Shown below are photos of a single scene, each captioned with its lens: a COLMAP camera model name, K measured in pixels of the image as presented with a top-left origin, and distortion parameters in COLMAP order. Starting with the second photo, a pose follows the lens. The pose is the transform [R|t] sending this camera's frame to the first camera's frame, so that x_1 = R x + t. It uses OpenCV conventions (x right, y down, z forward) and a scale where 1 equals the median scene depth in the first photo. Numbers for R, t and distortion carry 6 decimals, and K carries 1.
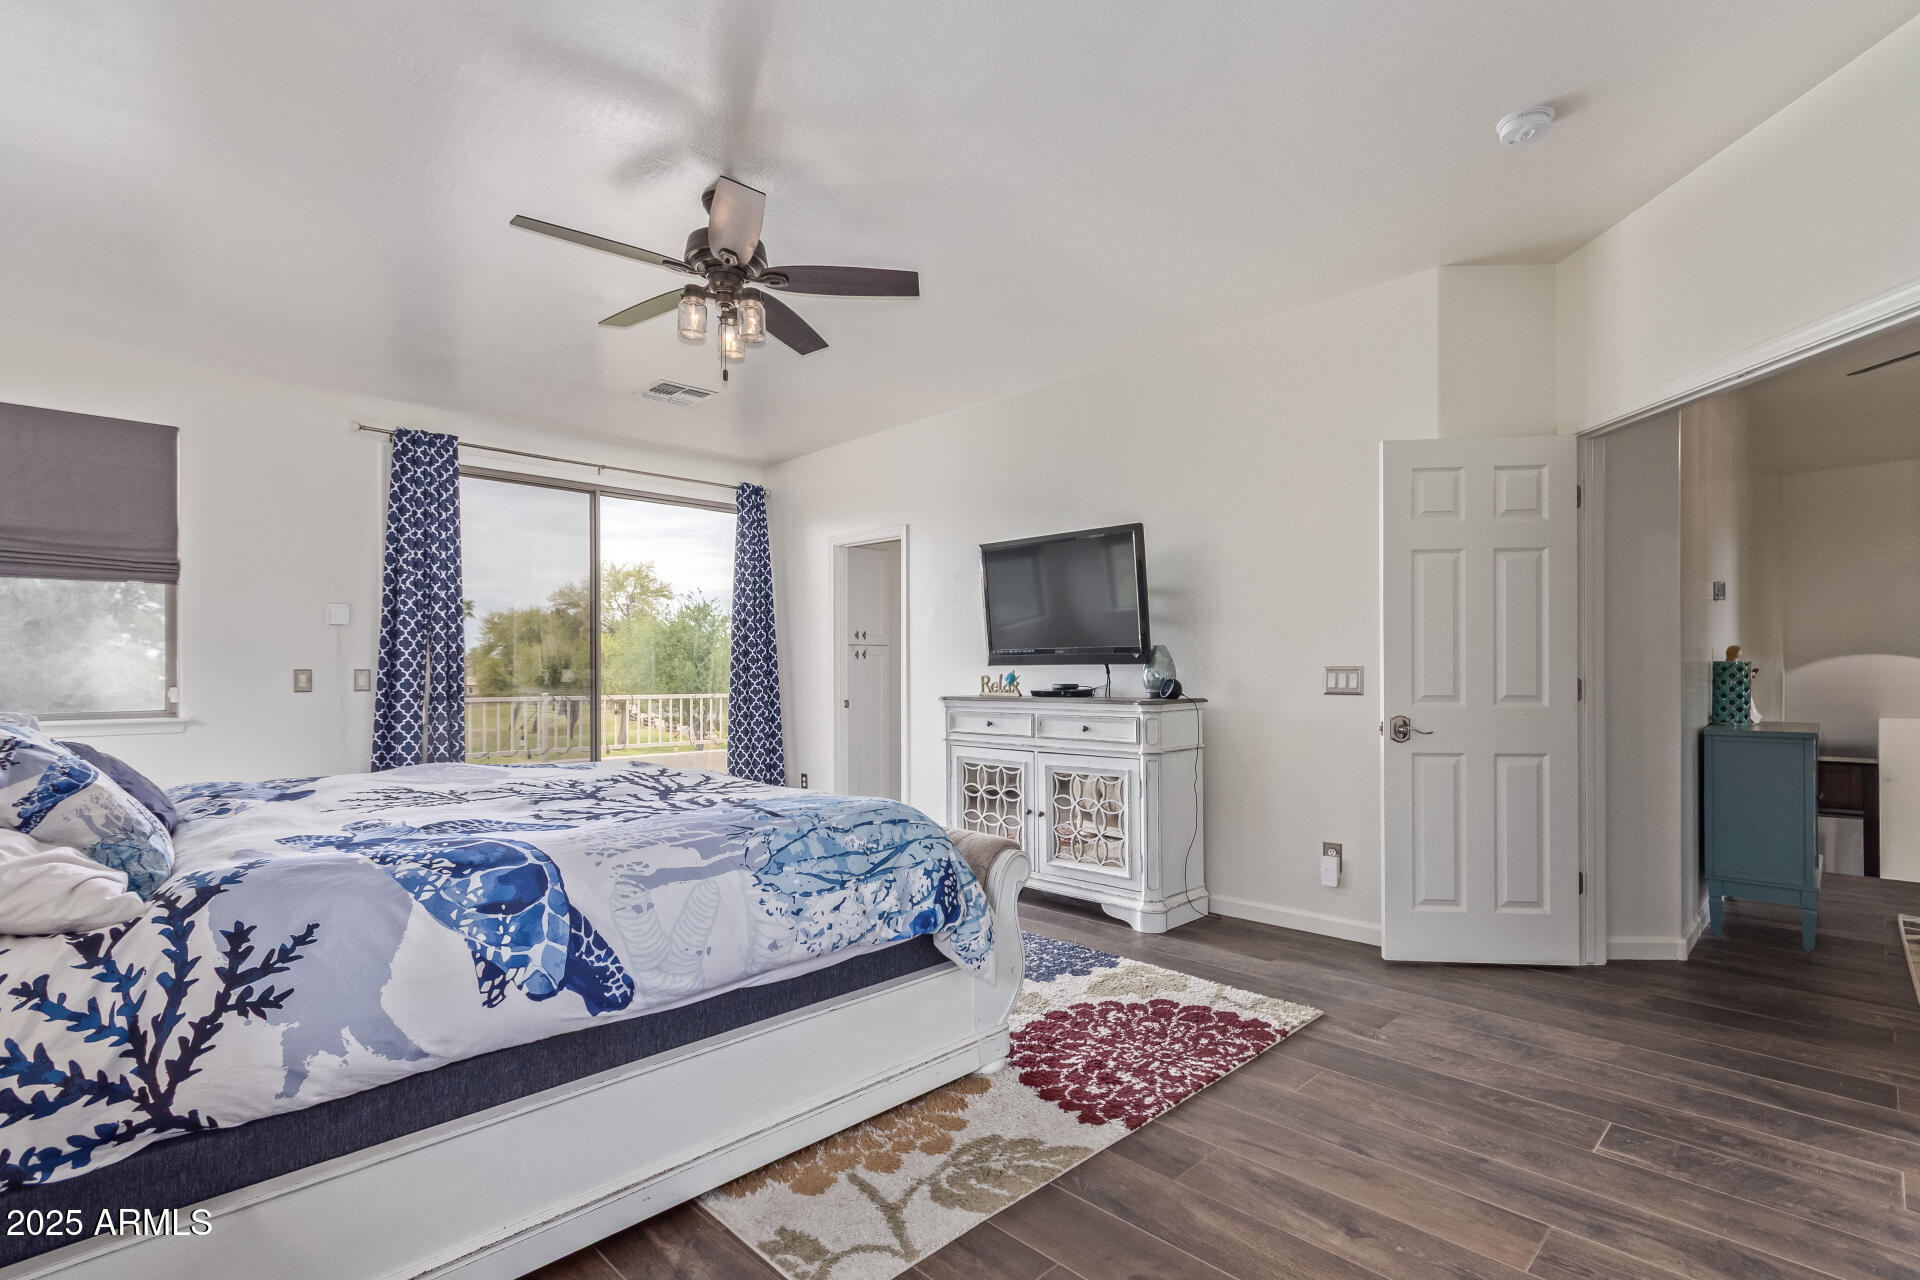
lens RADIAL K [[907.8, 0, 965.2], [0, 907.8, 664.0], [0, 0, 1]] dist [0.001821, 0.000414]
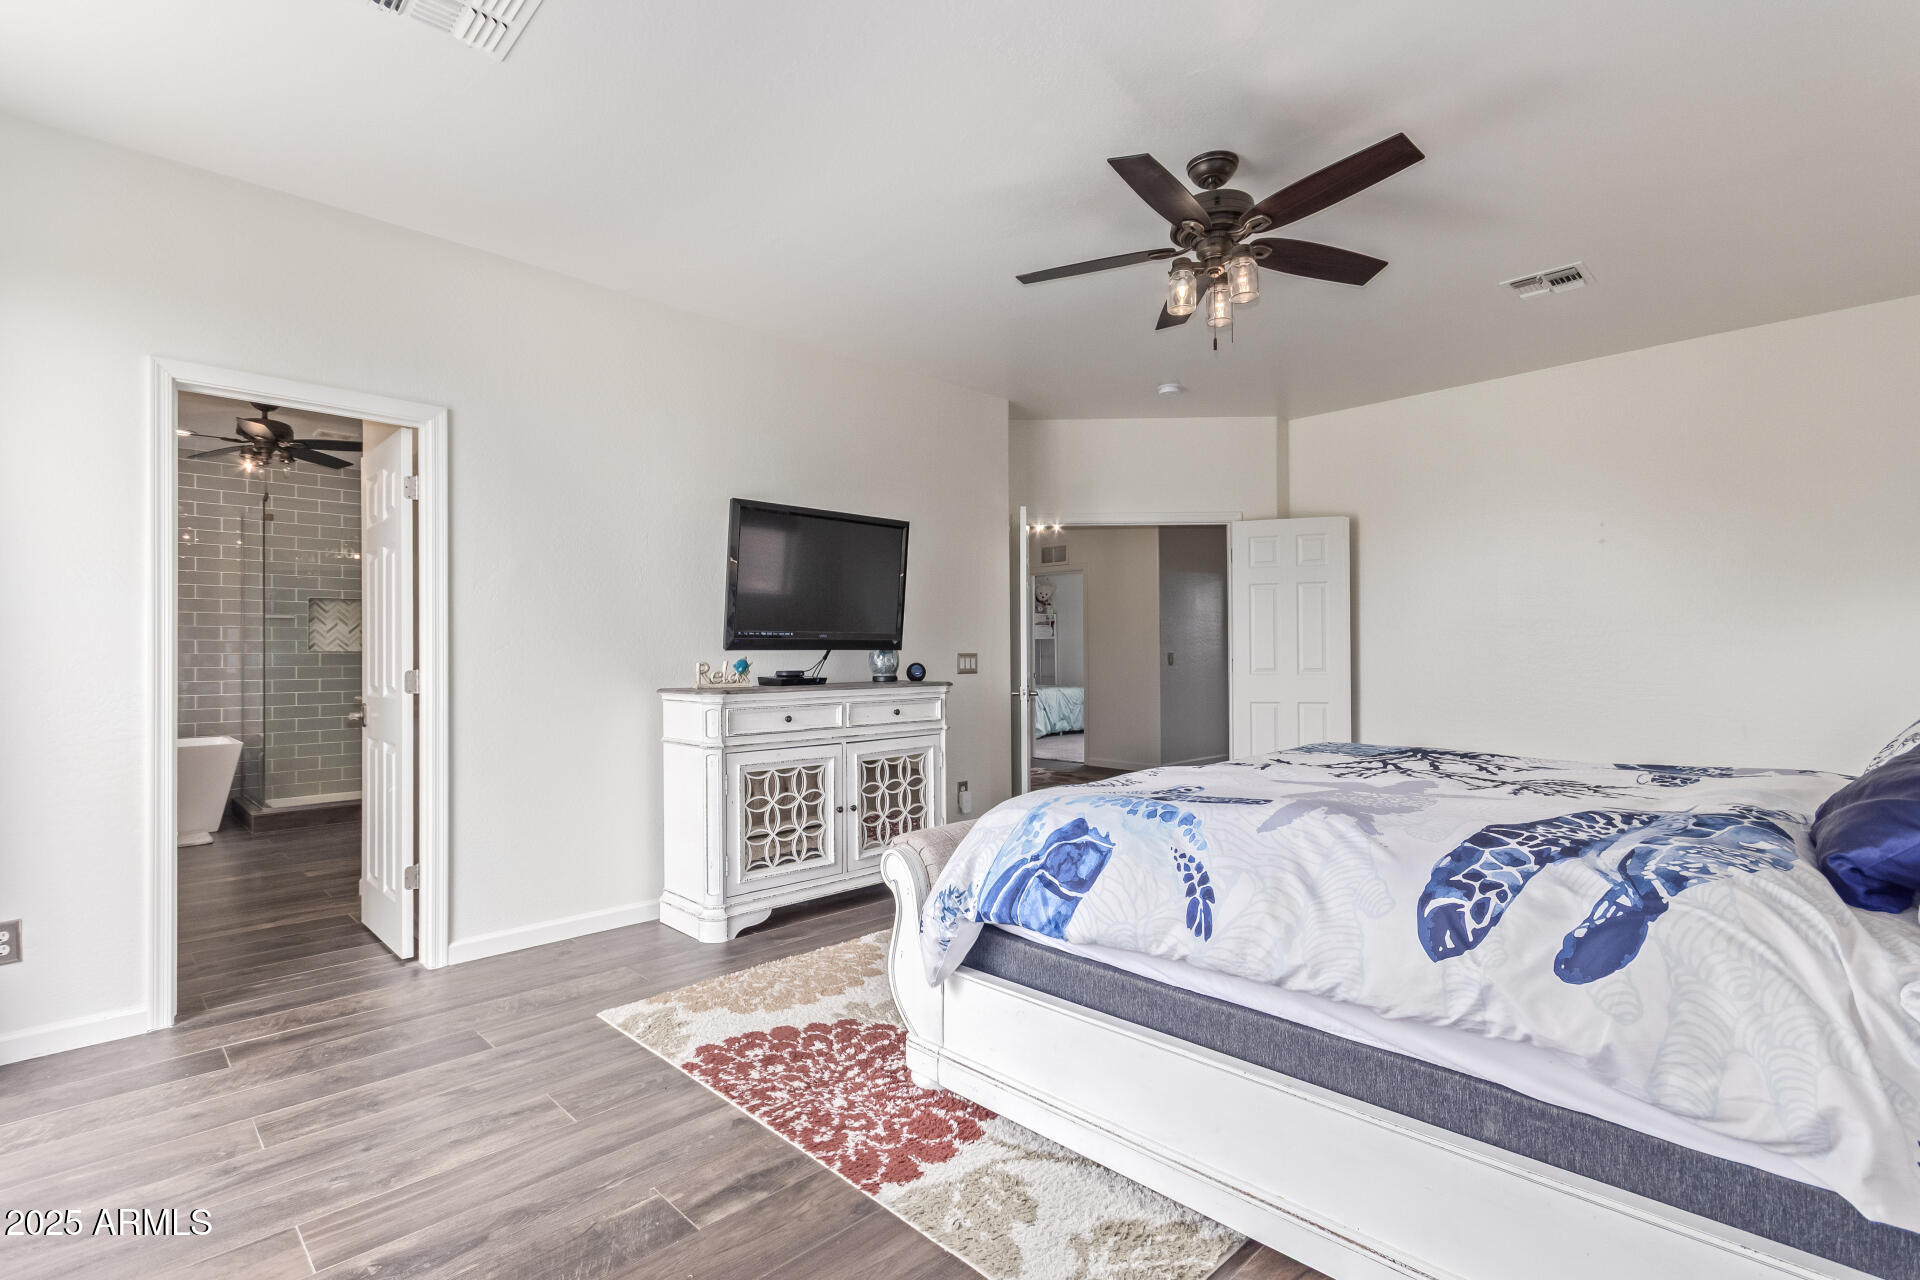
lens RADIAL K [[892.6, 0, 965.1], [0, 892.6, 649.8], [0, 0, 1]] dist [0.006440, 0.000731]
pose [[0.006386, 0.015914, 0.999853, -1.304332], [0.005439, 0.999858, -0.015949, 0.026032], [-0.999965, 0.005540, 0.006298, 1.358142]]
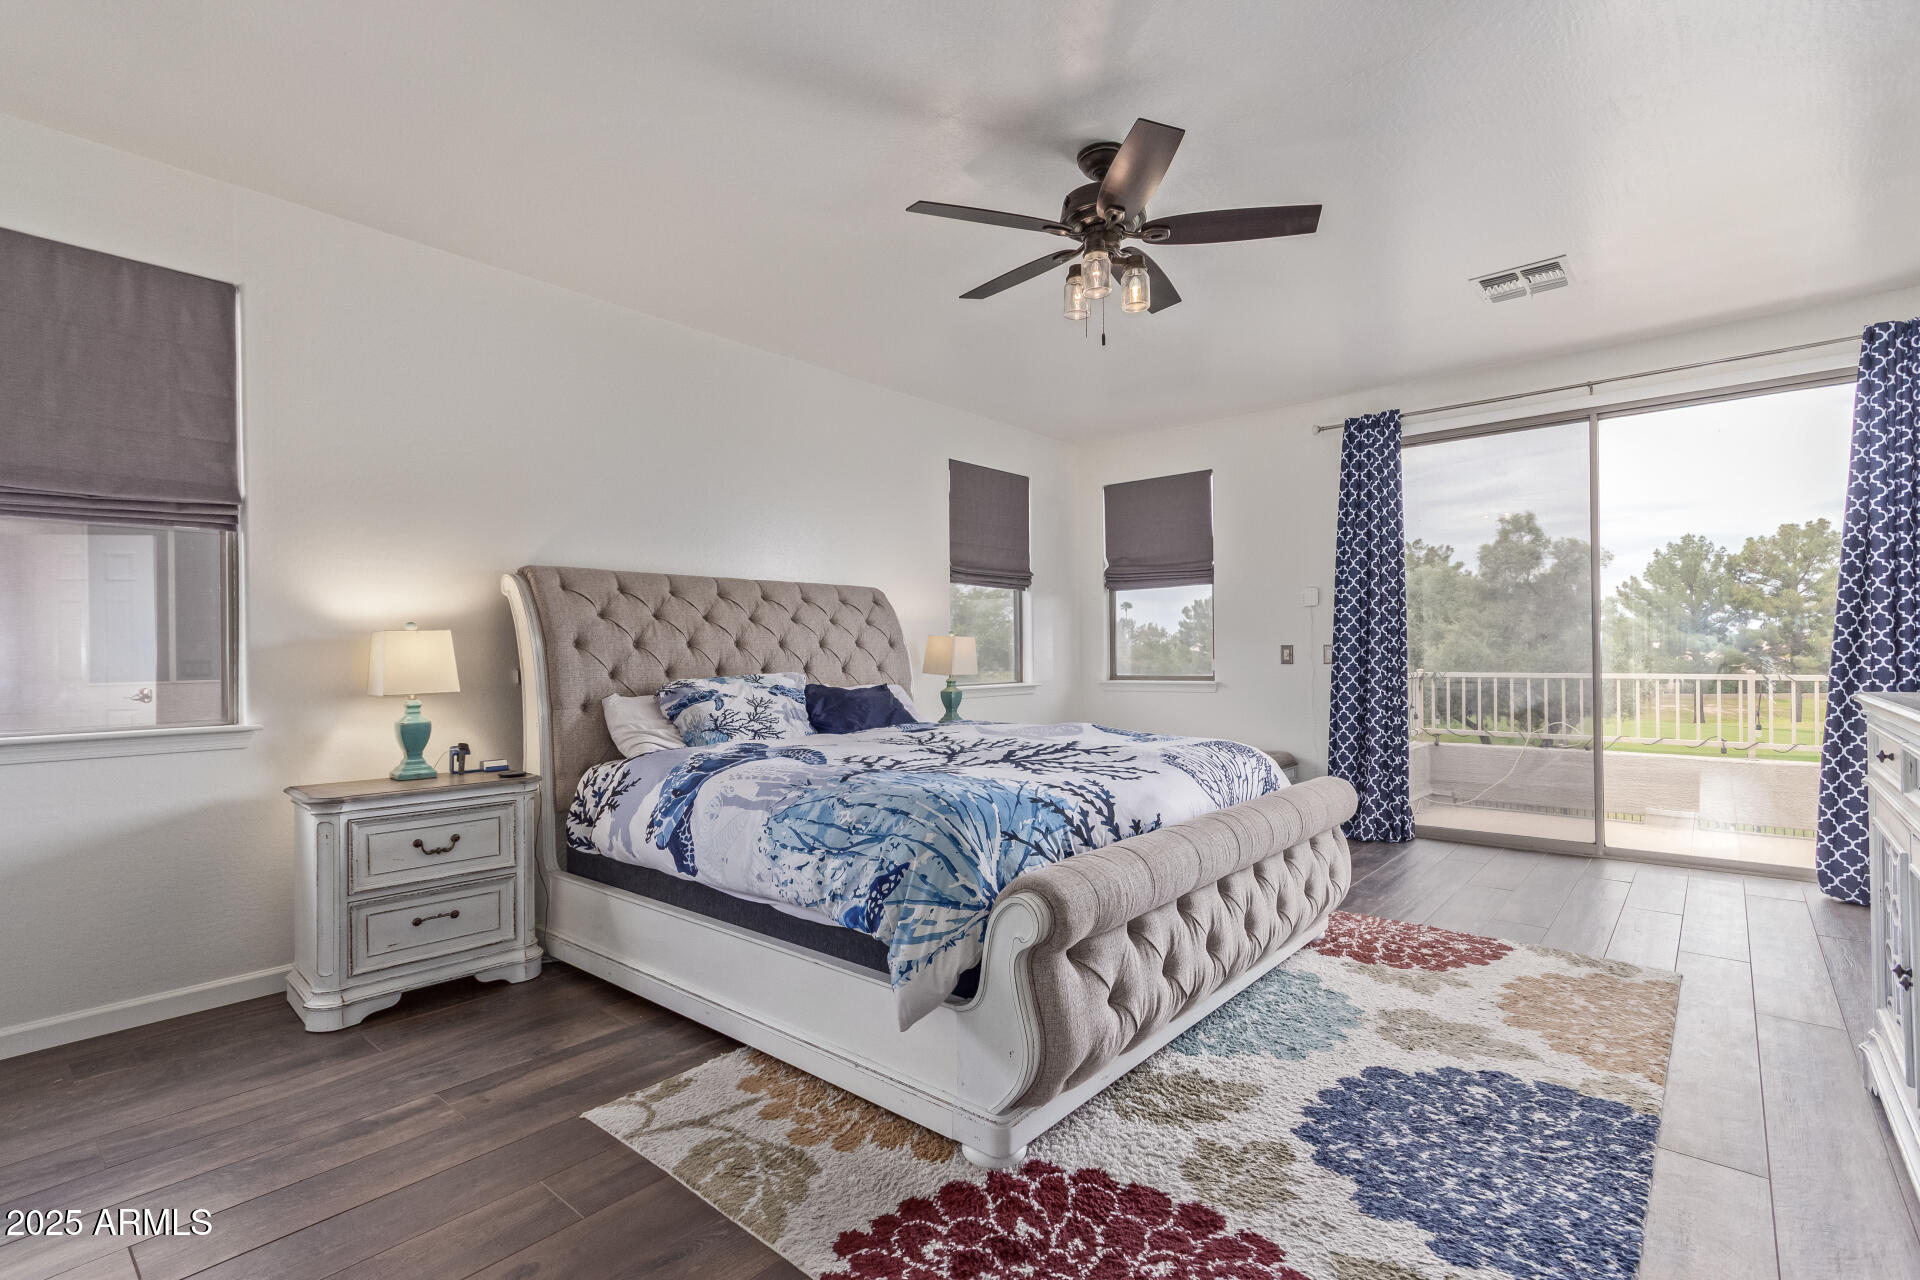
lens RADIAL K [[892.6, 0, 965.1], [0, 892.6, 649.8], [0, 0, 1]] dist [0.006440, 0.000731]
pose [[0.073508, -0.000480, -0.997294, 0.714510], [0.019441, 0.999811, 0.000952, 0.004726], [0.997105, -0.019458, 0.073504, 0.840265]]
